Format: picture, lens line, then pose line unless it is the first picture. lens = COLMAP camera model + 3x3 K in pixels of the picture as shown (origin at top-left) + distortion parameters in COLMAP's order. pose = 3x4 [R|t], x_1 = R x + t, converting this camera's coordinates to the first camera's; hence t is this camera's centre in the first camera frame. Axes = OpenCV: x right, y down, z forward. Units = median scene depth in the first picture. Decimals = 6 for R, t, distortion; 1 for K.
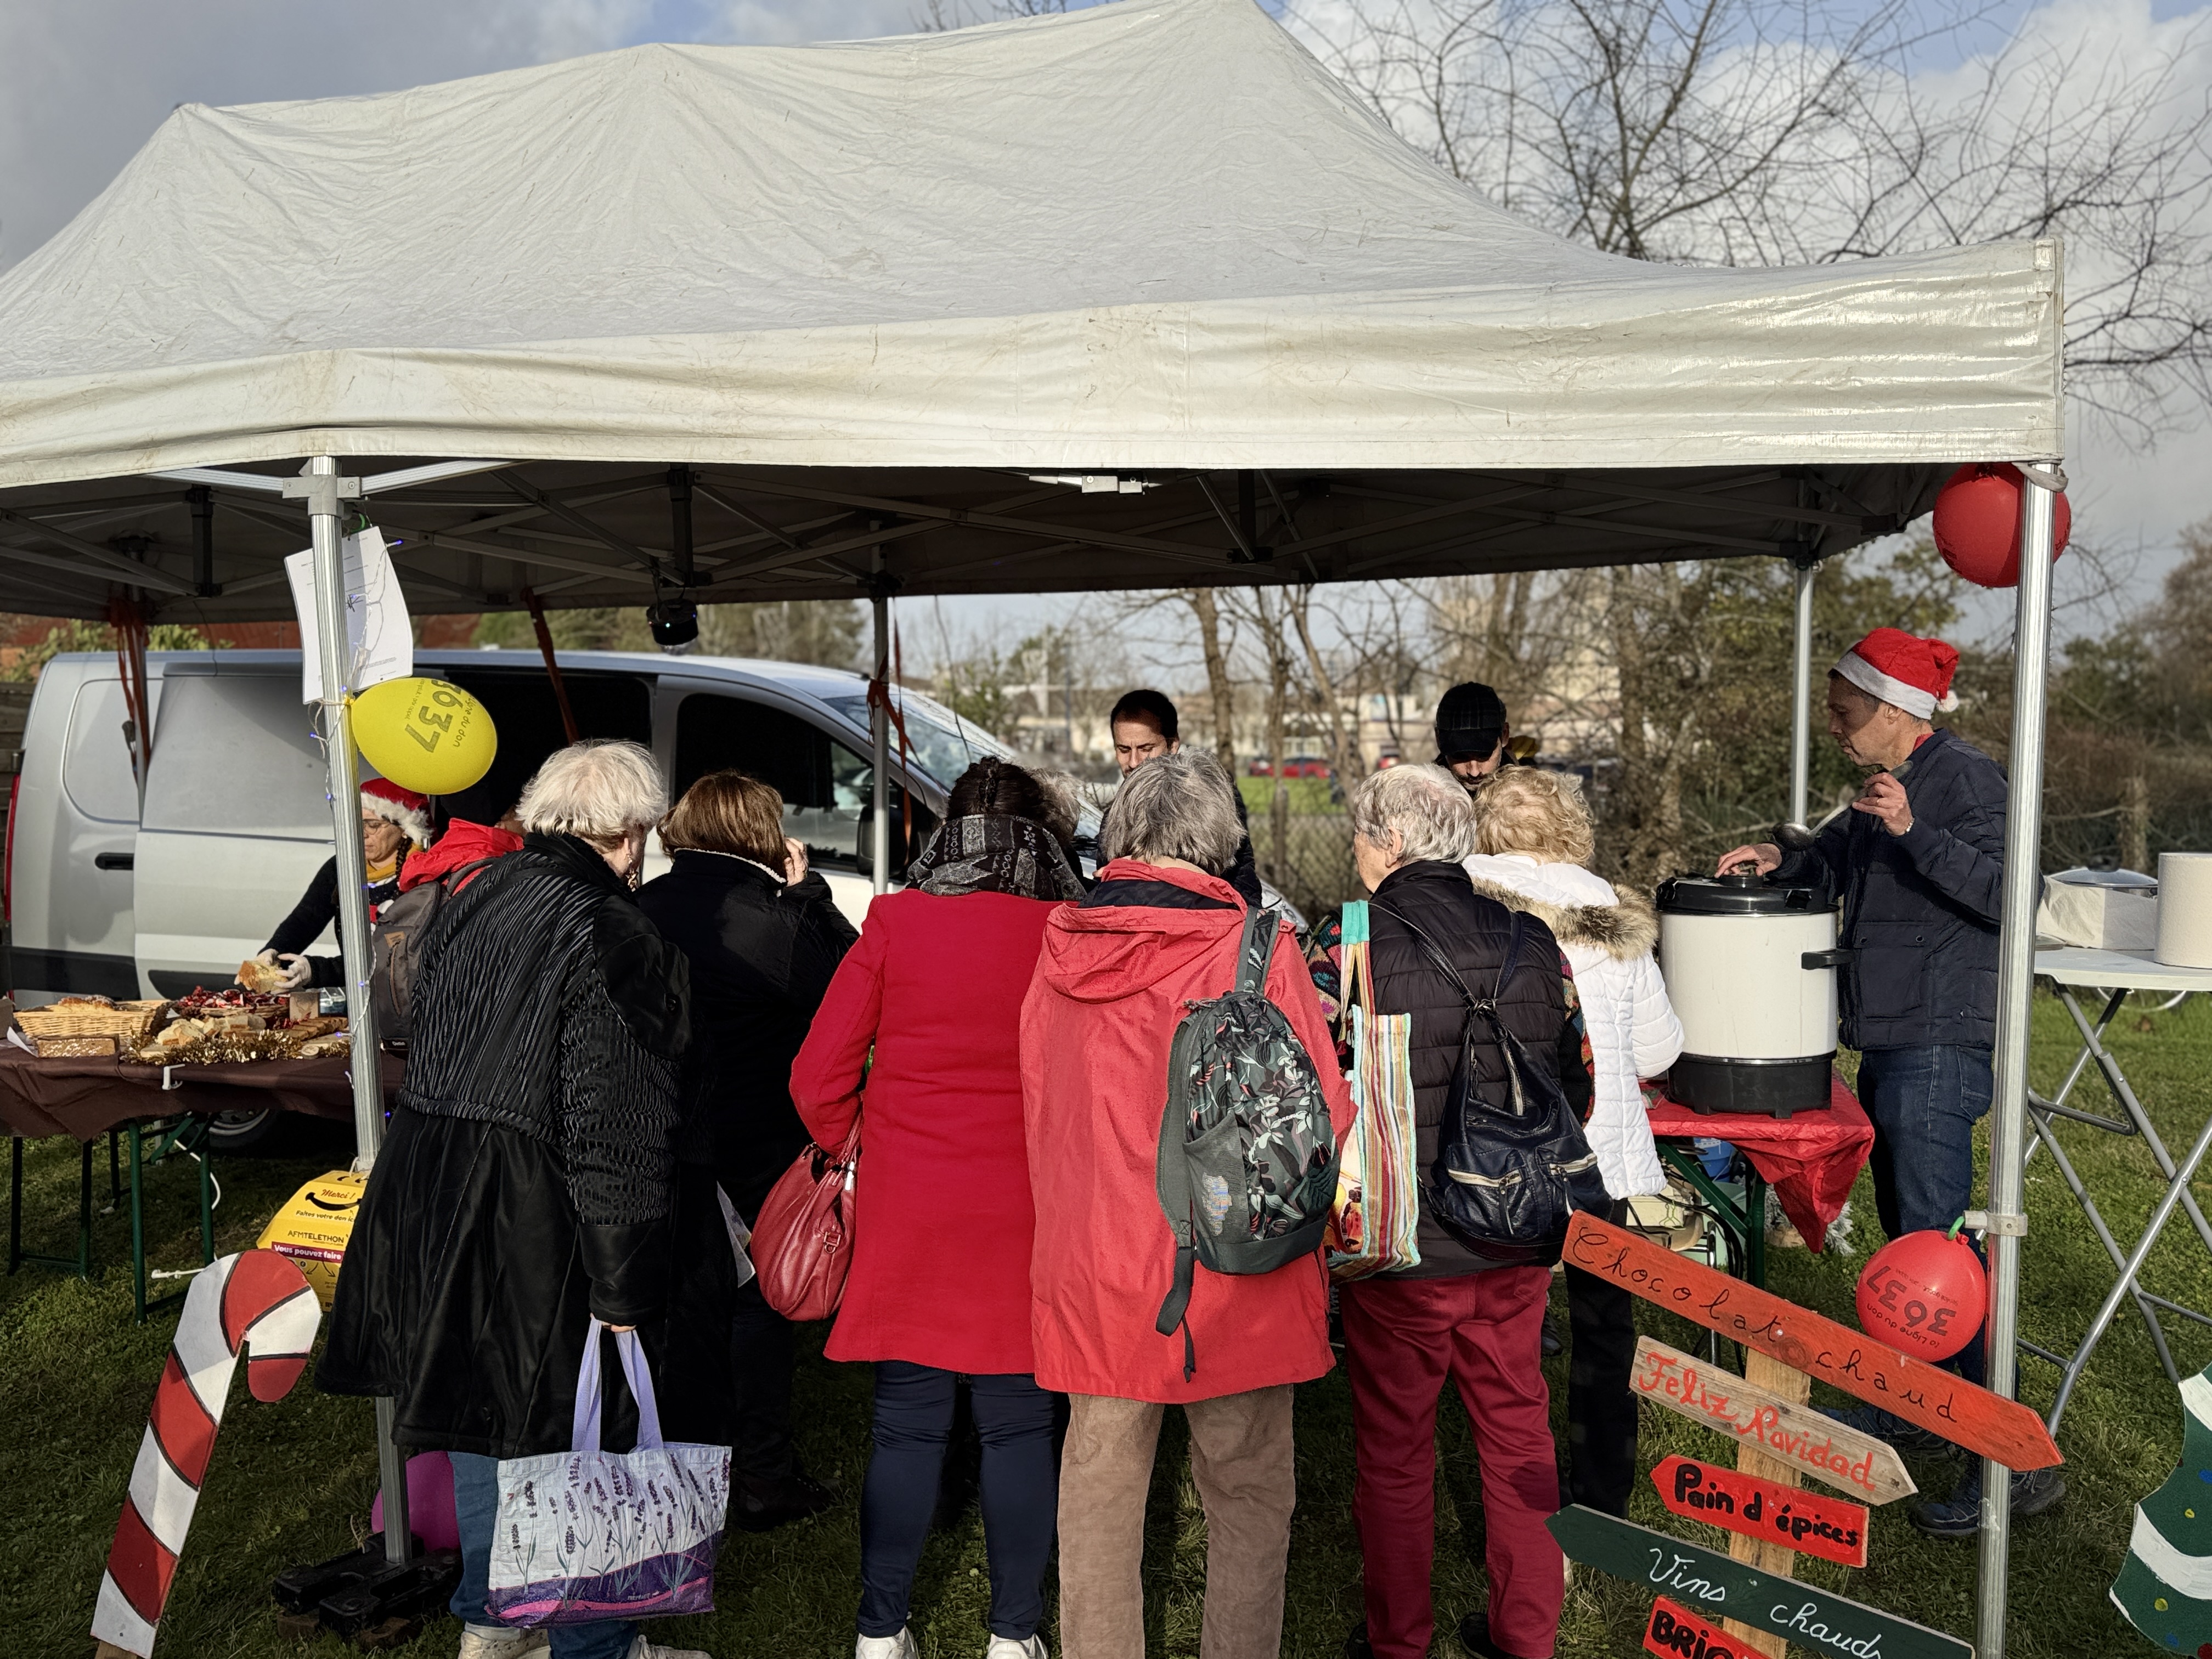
lens RADIAL K [[1912.0, 0, 1107.8], [0, 1912.0, 829.3], [0, 0, 1]] dist [0.058939, -0.006560]
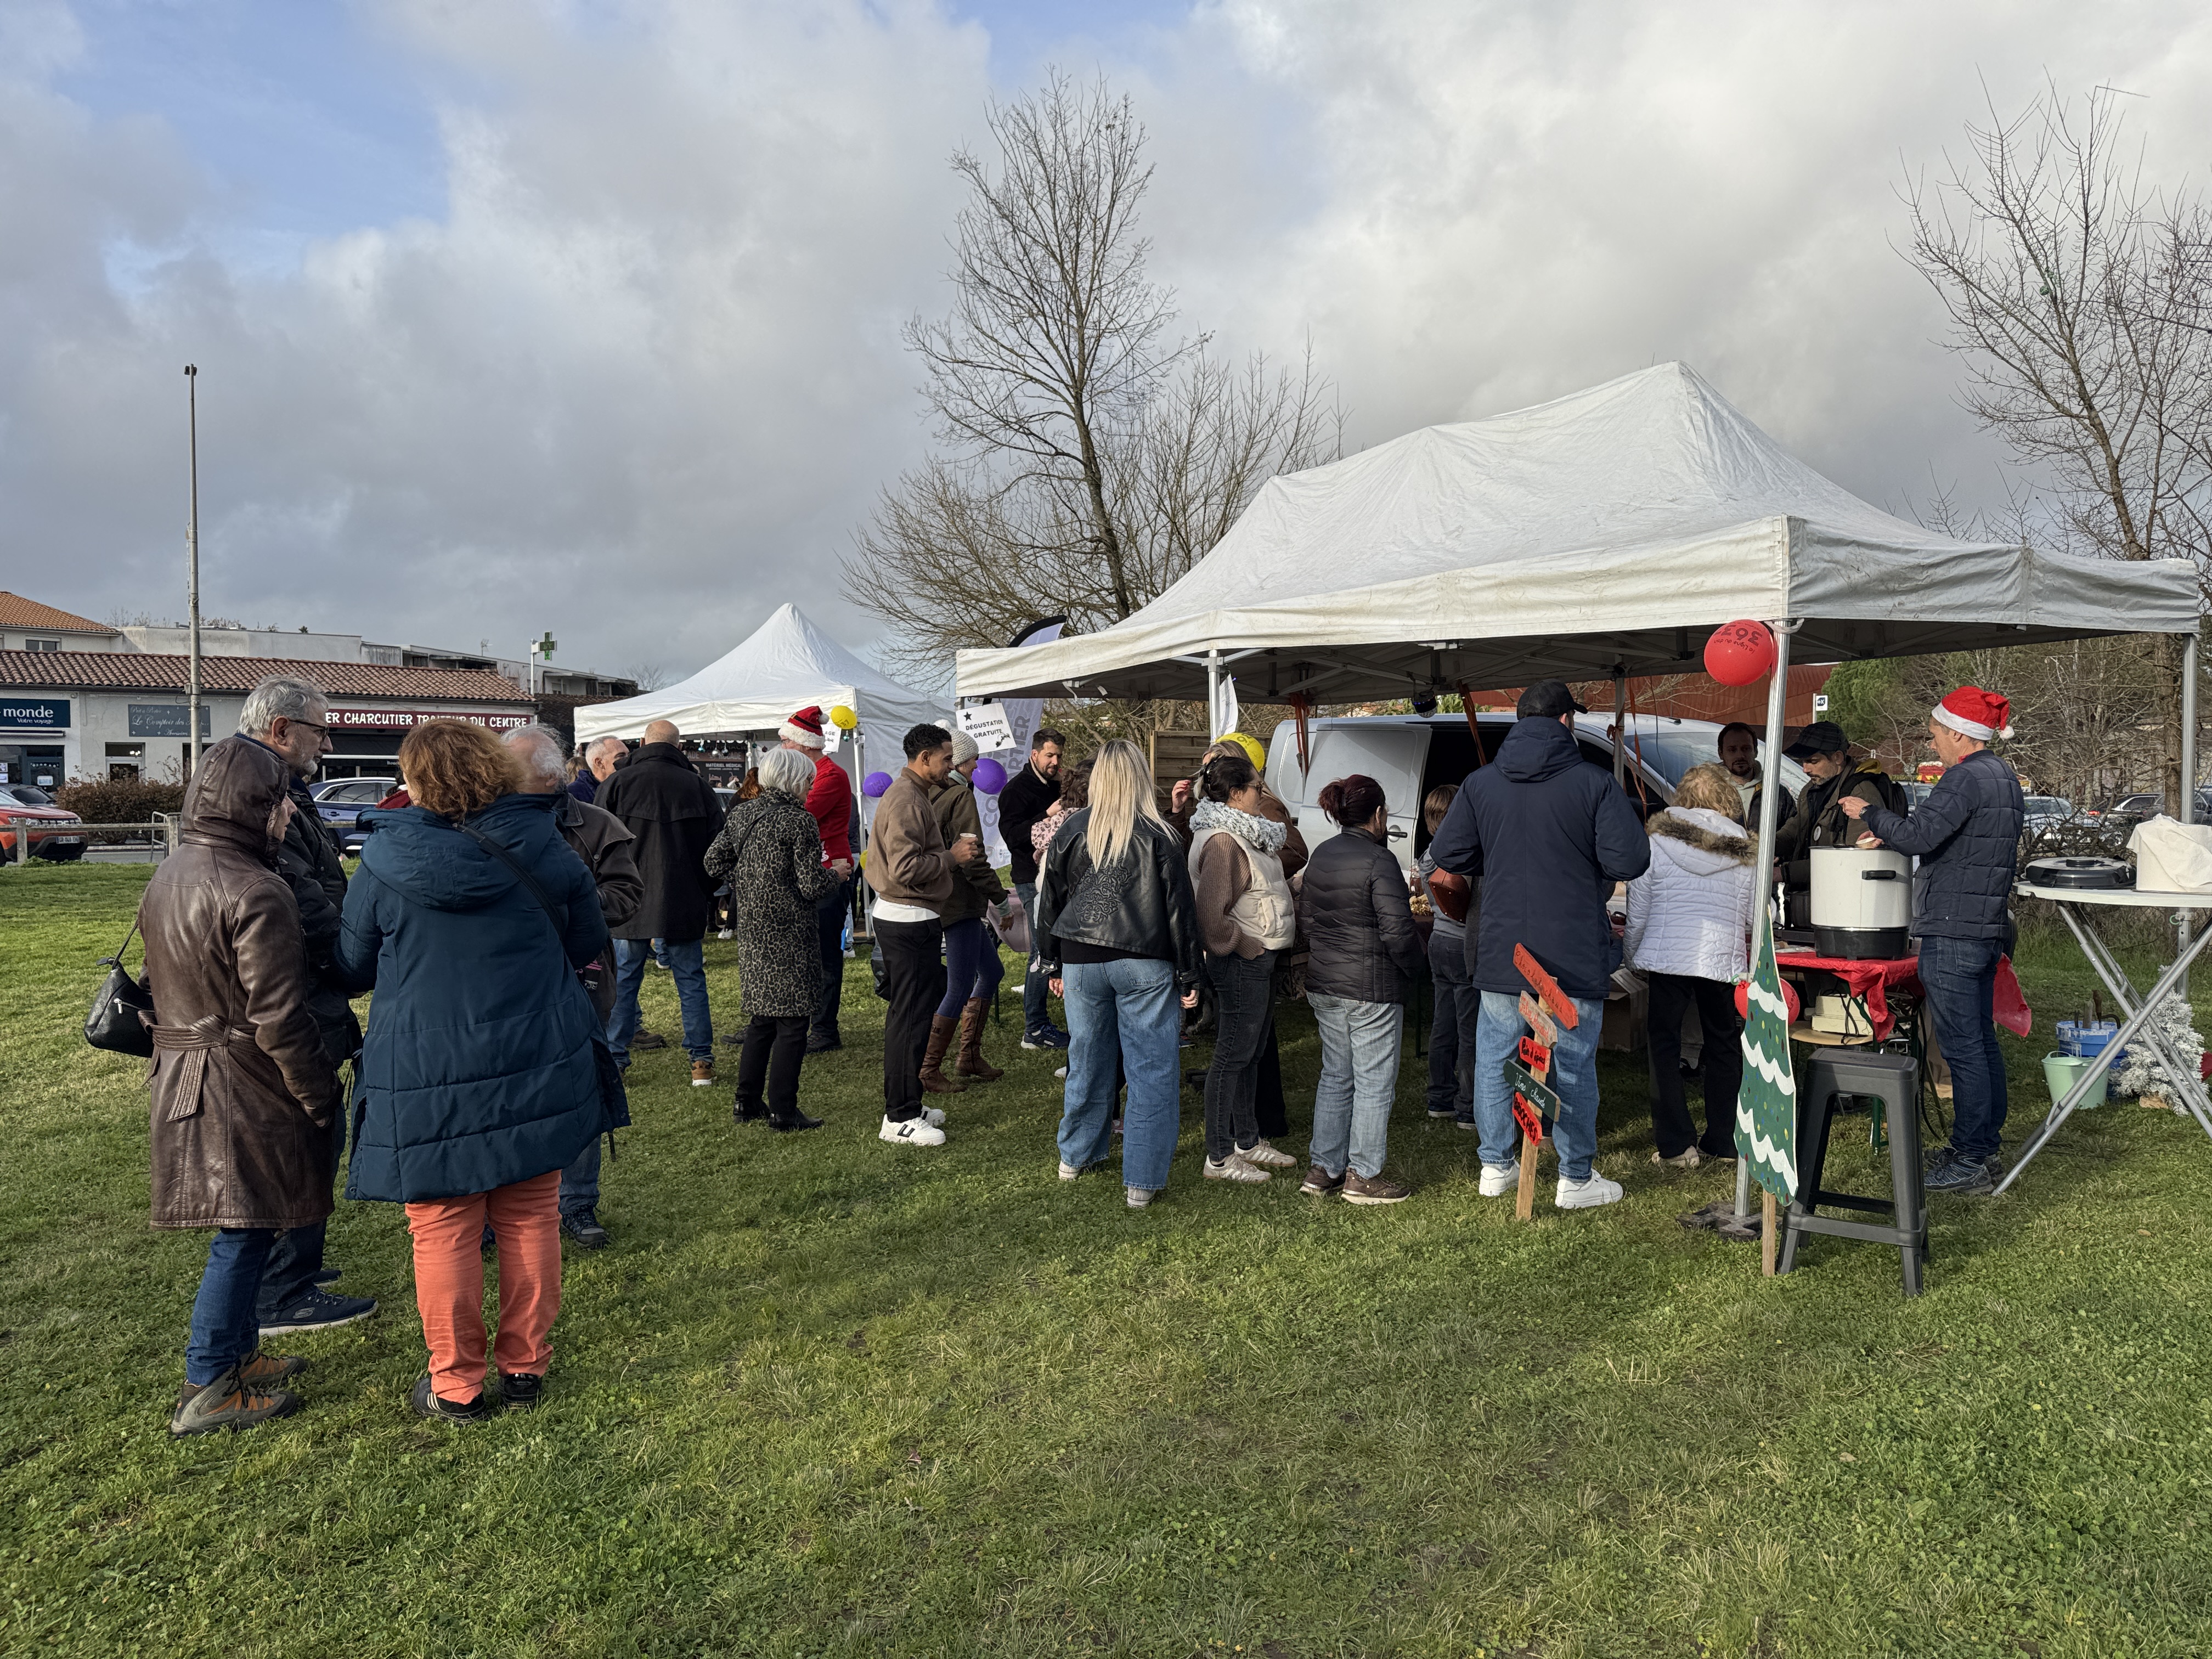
lens RADIAL K [[1562.4, 0, 1105.6], [0, 1562.4, 828.8], [0, 0, 1]] dist [-0.004161, -0.000149]
pose [[0.715888, 0.025763, -0.697740, 1.018381], [-0.032923, 0.999453, 0.003124, 0.051184], [0.697438, 0.020735, 0.716345, -0.646917]]
